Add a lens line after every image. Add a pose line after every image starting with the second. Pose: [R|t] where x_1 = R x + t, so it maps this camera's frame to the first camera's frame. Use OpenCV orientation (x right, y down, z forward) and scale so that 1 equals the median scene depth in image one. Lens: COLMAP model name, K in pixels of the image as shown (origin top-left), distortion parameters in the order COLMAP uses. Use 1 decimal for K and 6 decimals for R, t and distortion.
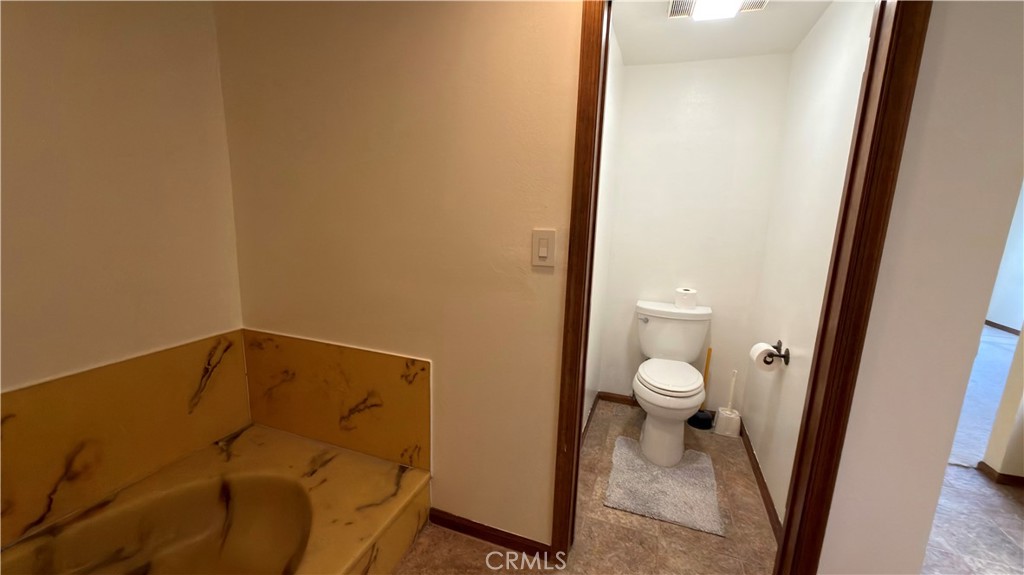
lens RADIAL K [[410.0, 0, 510.6], [0, 410.0, 292.6], [0, 0, 1]] dist [0.001826, 0.001094]
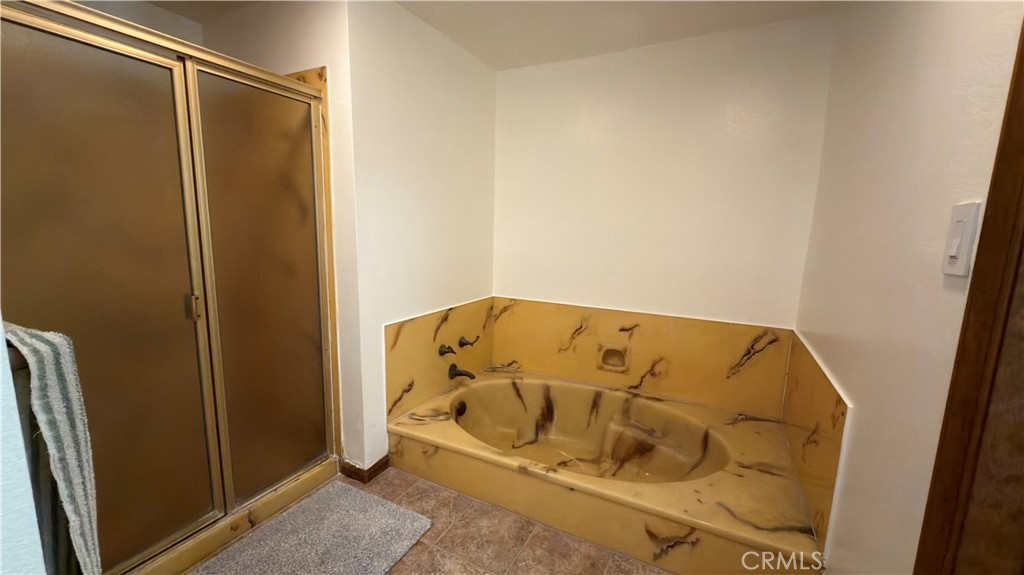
lens RADIAL K [[410.0, 0, 514.3], [0, 410.0, 287.1], [0, 0, 1]] dist [0.001826, 0.001094]
pose [[-0.117355, 0.108404, -0.987156, 0.550660], [-0.224218, 0.965465, 0.132677, 0.002095], [0.967447, 0.236909, -0.088996, 0.439177]]
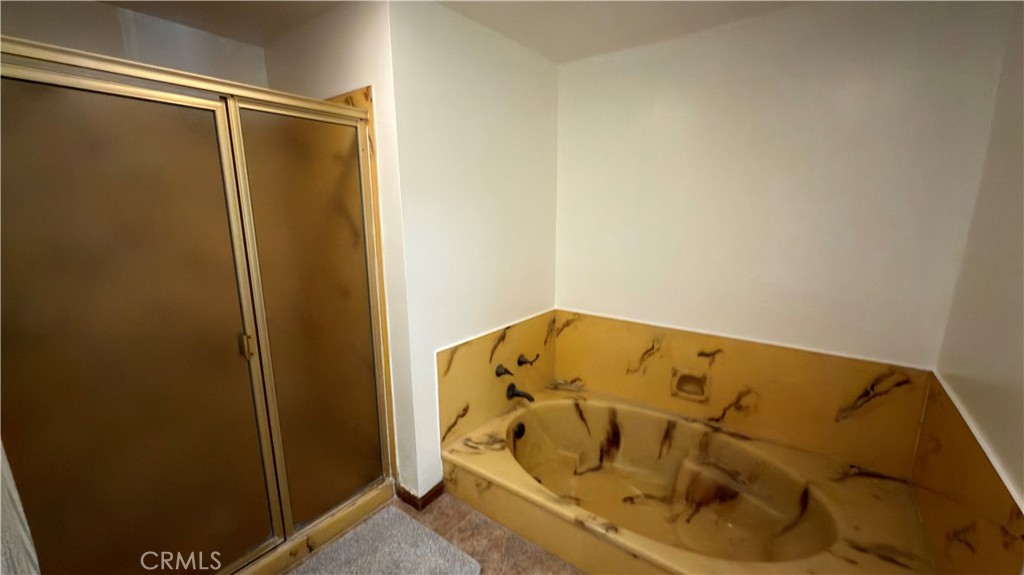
lens RADIAL K [[410.0, 0, 513.5], [0, 410.0, 287.3], [0, 0, 1]] dist [0.001826, 0.001094]
pose [[-0.291996, 0.148883, -0.944761, 0.425390], [-0.196609, 0.957369, 0.211635, -0.100986], [0.935993, 0.247545, -0.250276, 0.436920]]
